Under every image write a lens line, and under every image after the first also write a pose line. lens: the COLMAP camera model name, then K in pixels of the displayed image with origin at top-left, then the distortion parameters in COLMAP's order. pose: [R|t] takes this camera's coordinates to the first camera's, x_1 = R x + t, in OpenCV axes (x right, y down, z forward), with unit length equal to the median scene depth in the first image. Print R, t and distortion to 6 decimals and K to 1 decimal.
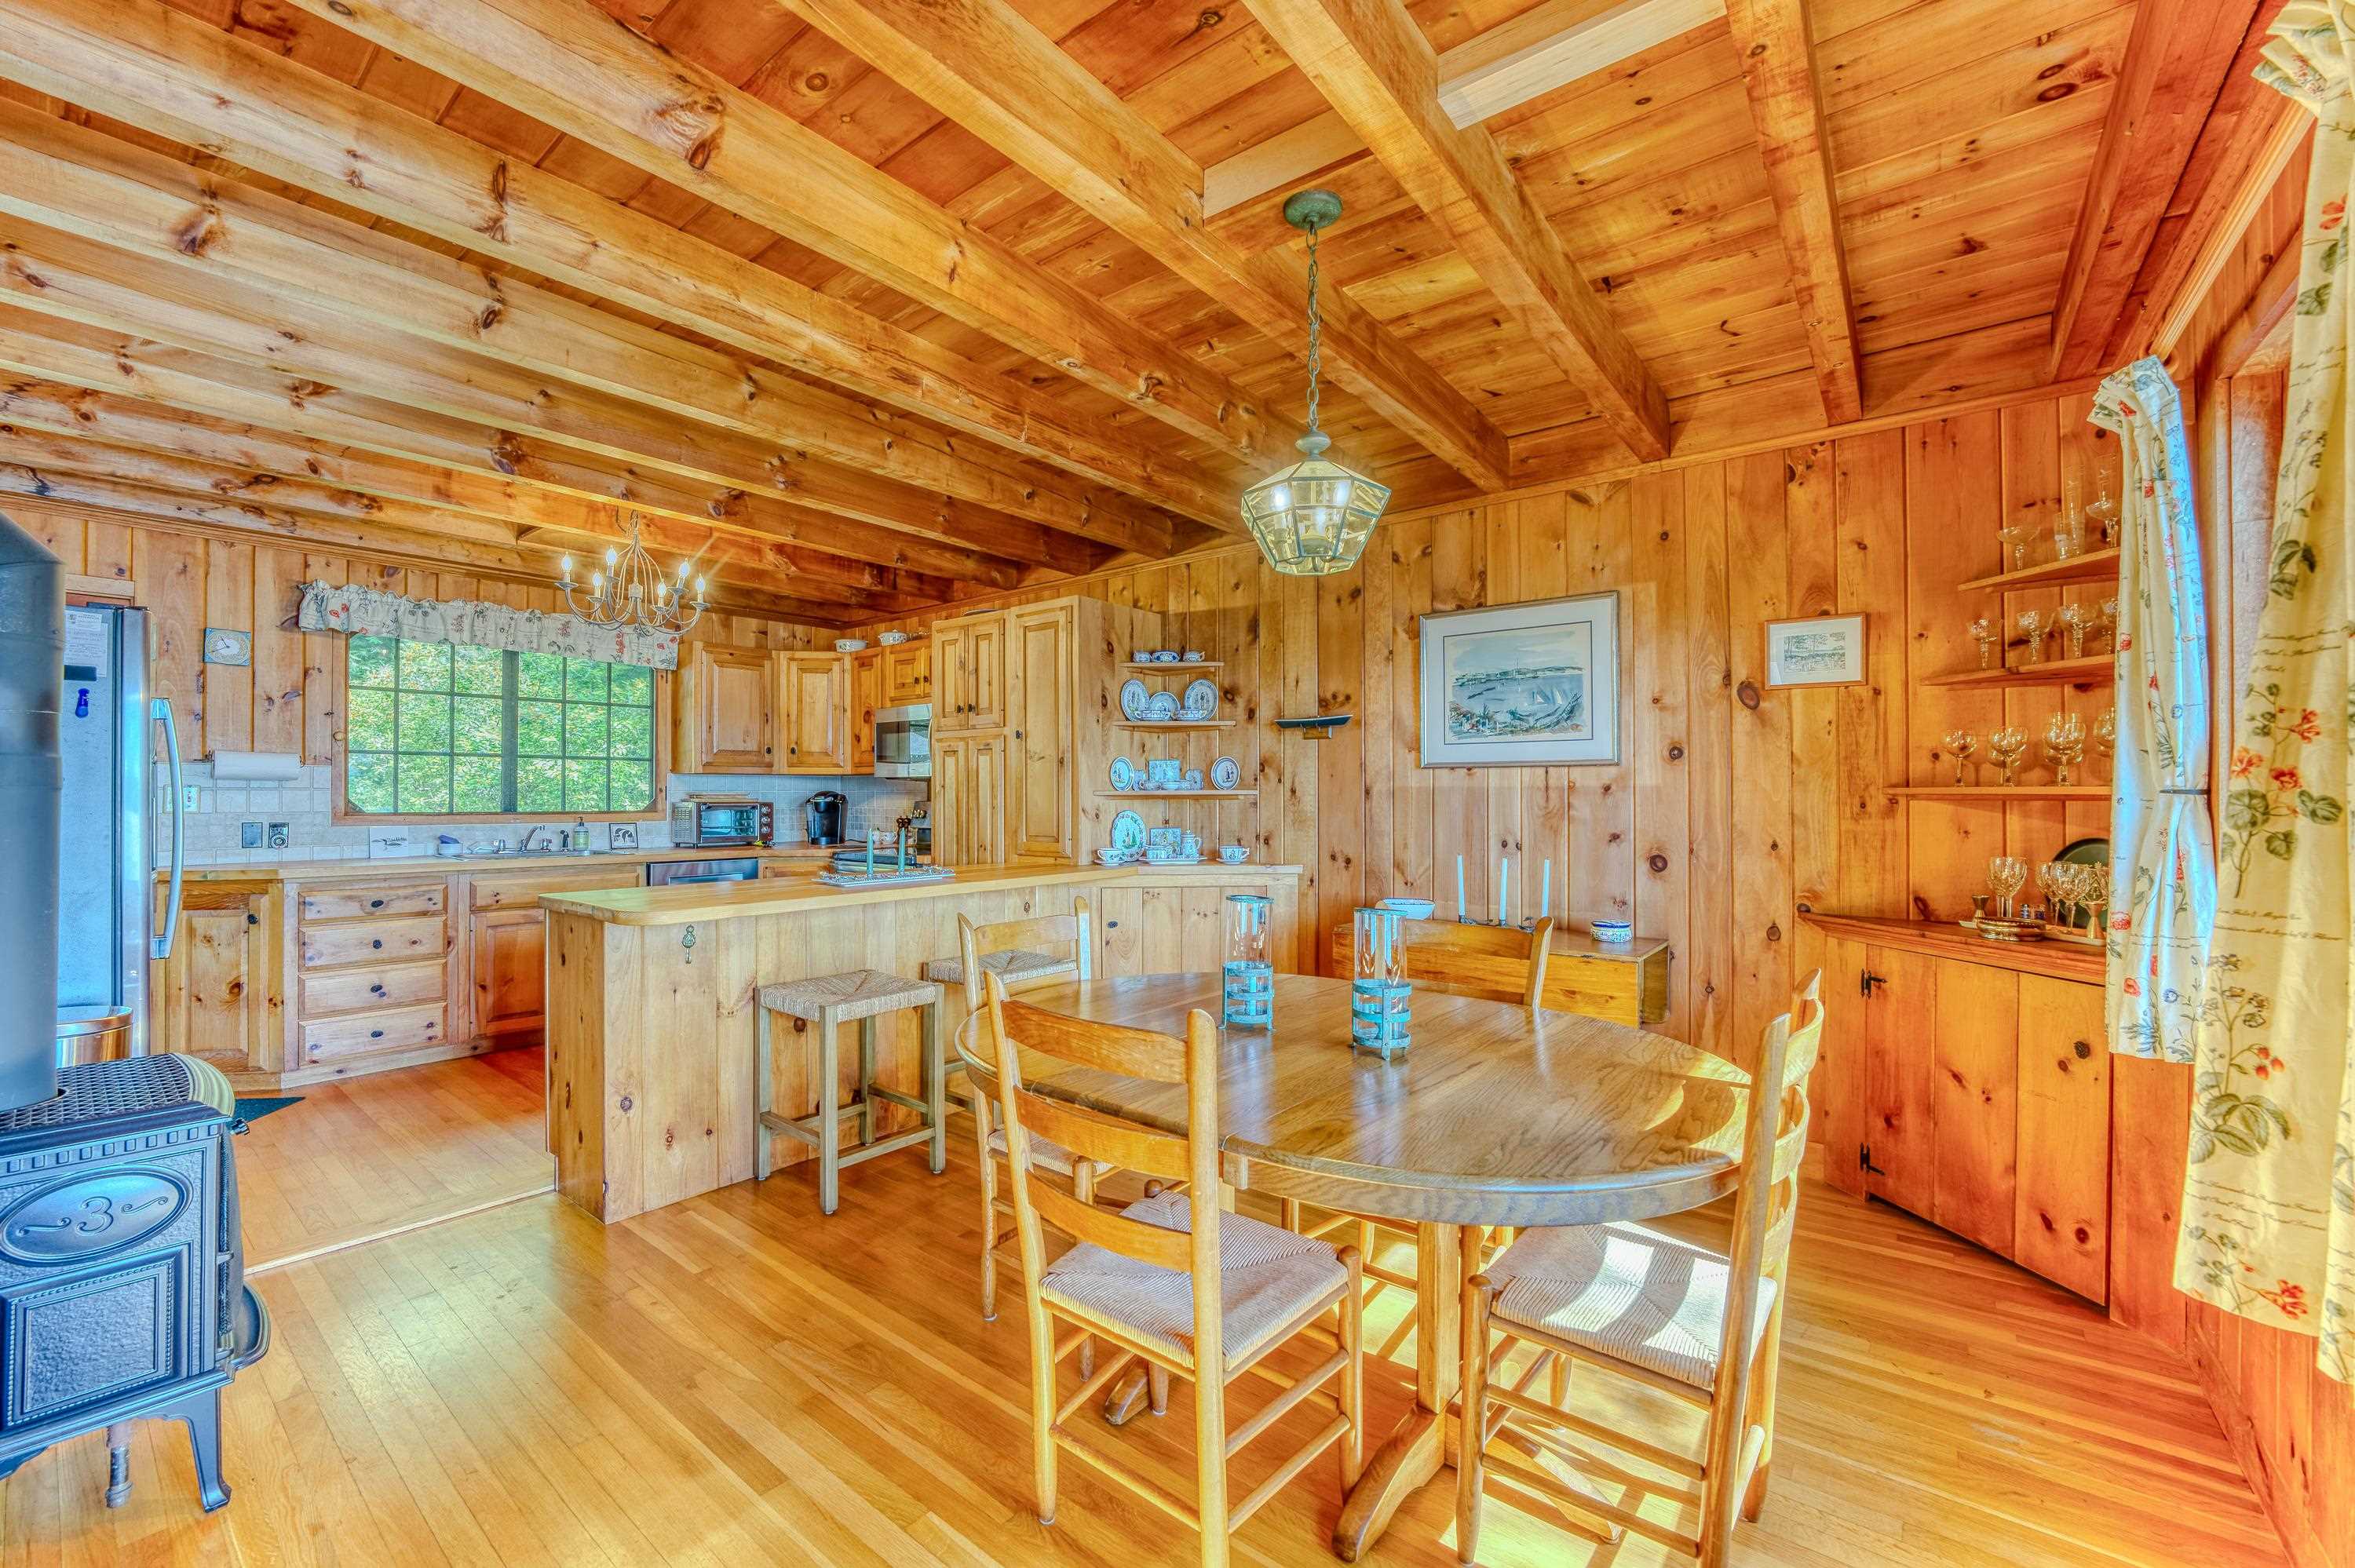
lens RADIAL K [[910.6, 0, 1169.3], [0, 910.6, 791.4], [0, 0, 1]] dist [-0.017983, 0.000527]
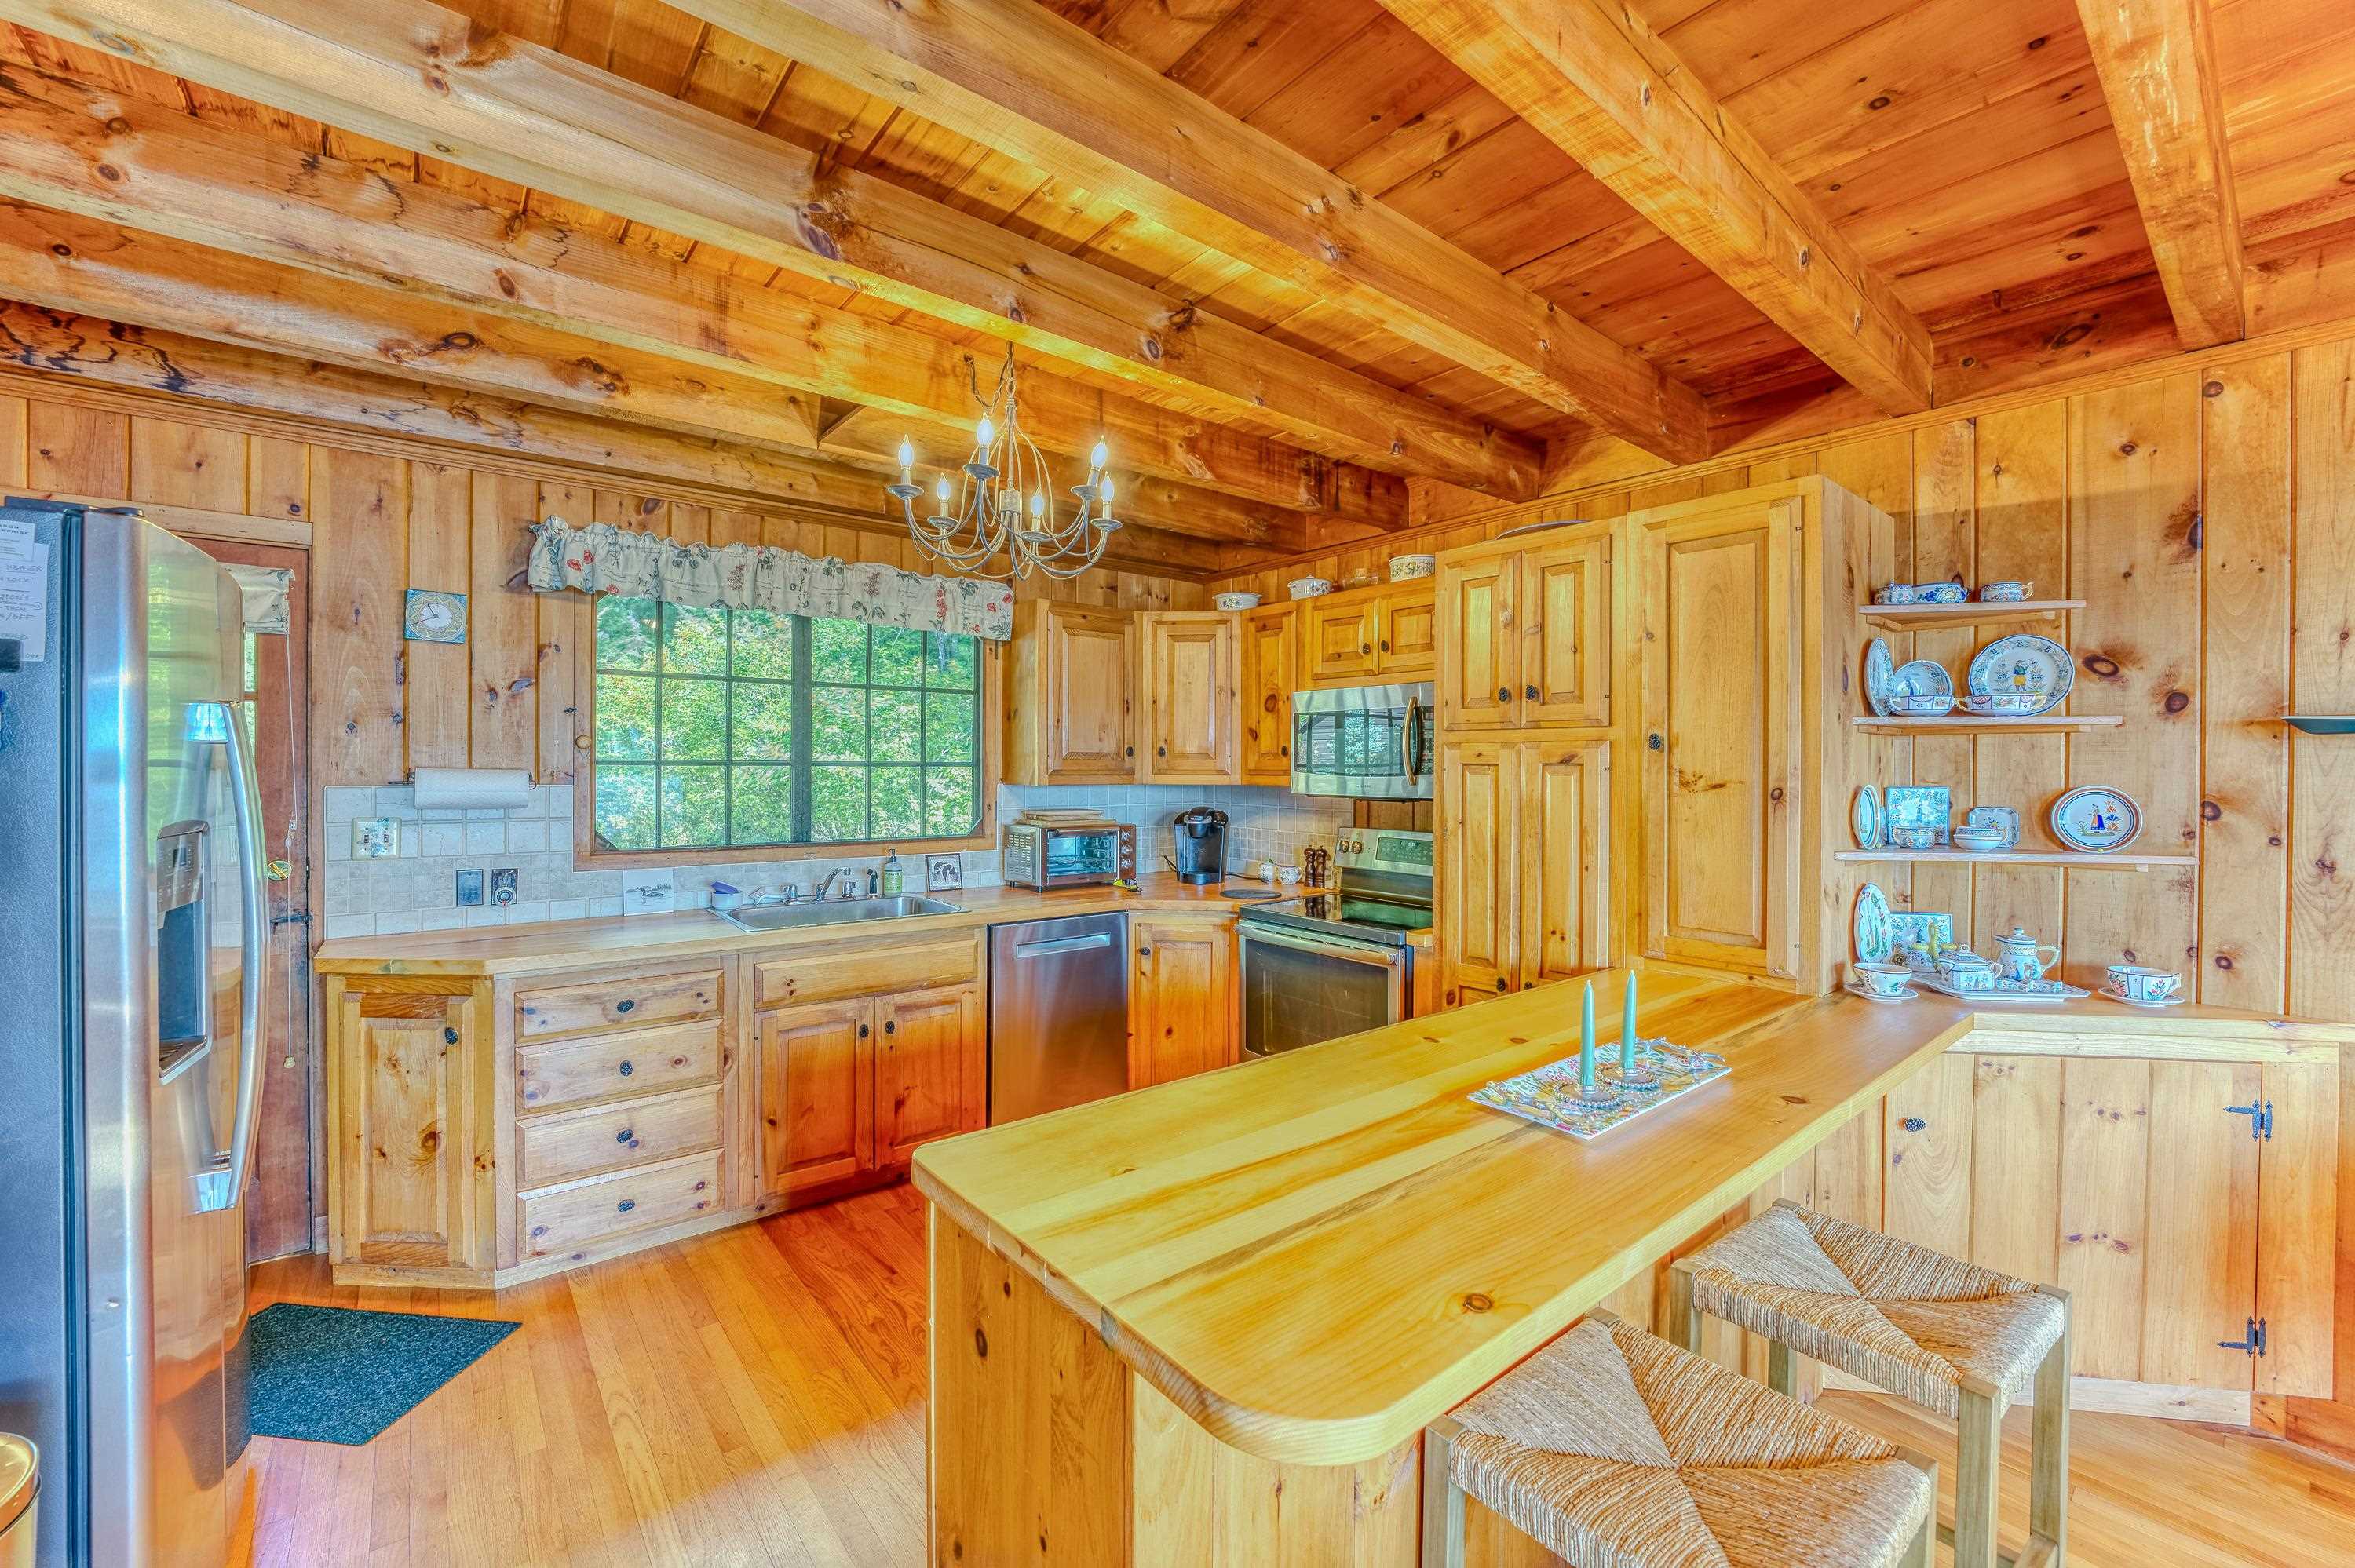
lens RADIAL K [[942.8, 0, 1235.5], [0, 942.8, 772.4], [0, 0, 1]] dist [-0.017557, -0.000346]
pose [[0.984203, 0.003769, -0.177002, -0.305974], [-0.002526, 0.999971, 0.007246, -0.045952], [0.177025, -0.006684, 0.984184, 0.384582]]
